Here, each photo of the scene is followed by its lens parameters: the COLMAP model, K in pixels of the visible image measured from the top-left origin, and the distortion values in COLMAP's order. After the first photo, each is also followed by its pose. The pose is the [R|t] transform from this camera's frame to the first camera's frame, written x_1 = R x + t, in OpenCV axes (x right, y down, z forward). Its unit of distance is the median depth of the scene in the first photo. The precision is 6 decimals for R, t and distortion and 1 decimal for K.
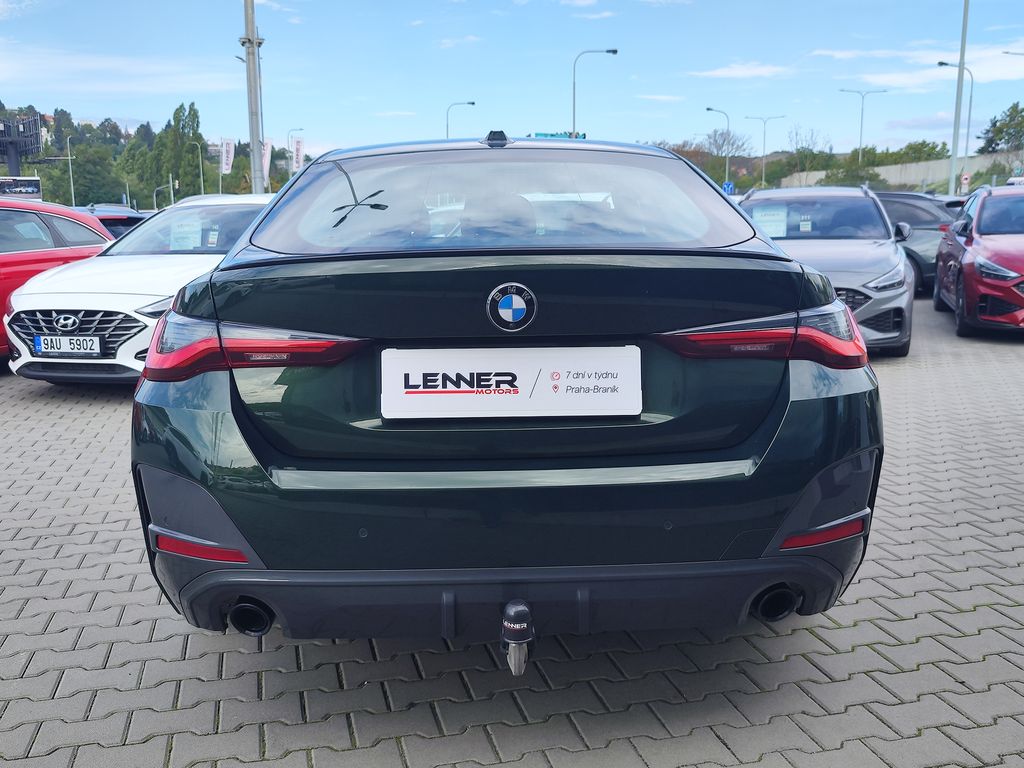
lens RADIAL K [[1001.9, 0, 514.9], [0, 1001.9, 398.2], [0, 0, 1]] dist [-0.000686, 0.021375]
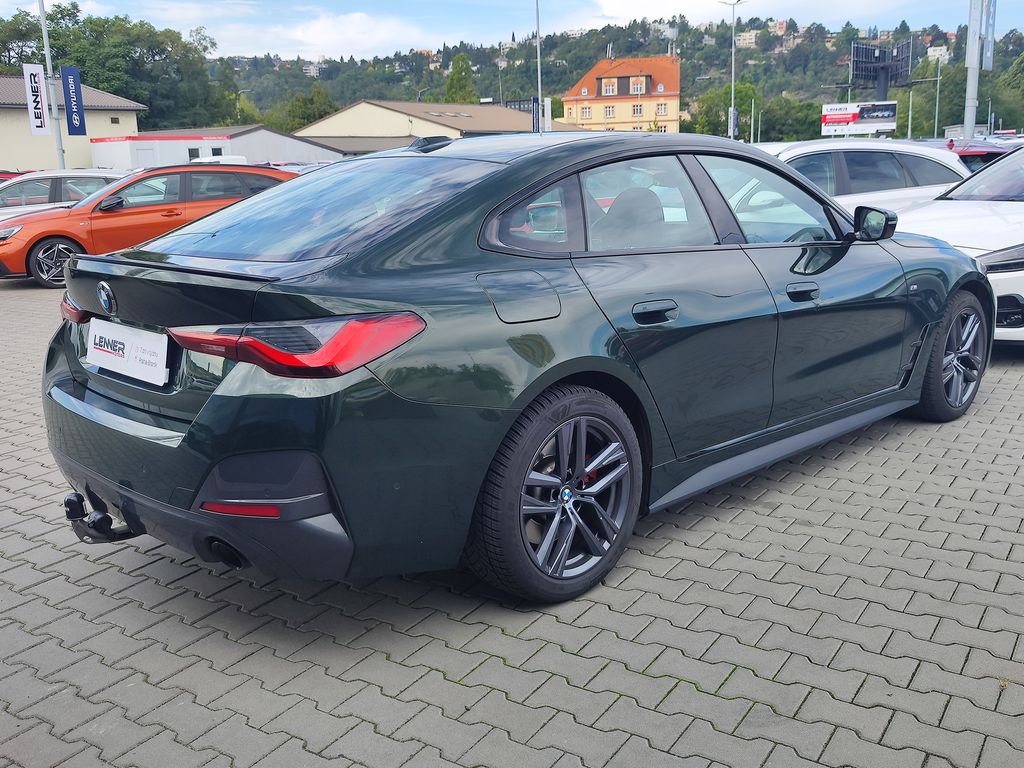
lens RADIAL K [[1001.9, 0, 514.9], [0, 1001.9, 398.2], [0, 0, 1]] dist [-0.000686, 0.021375]
pose [[0.666258, 0.166915, -0.726801, 0.419017], [-0.108981, 0.985958, 0.126529, -0.055976], [0.737715, -0.005093, 0.675093, 0.130850]]
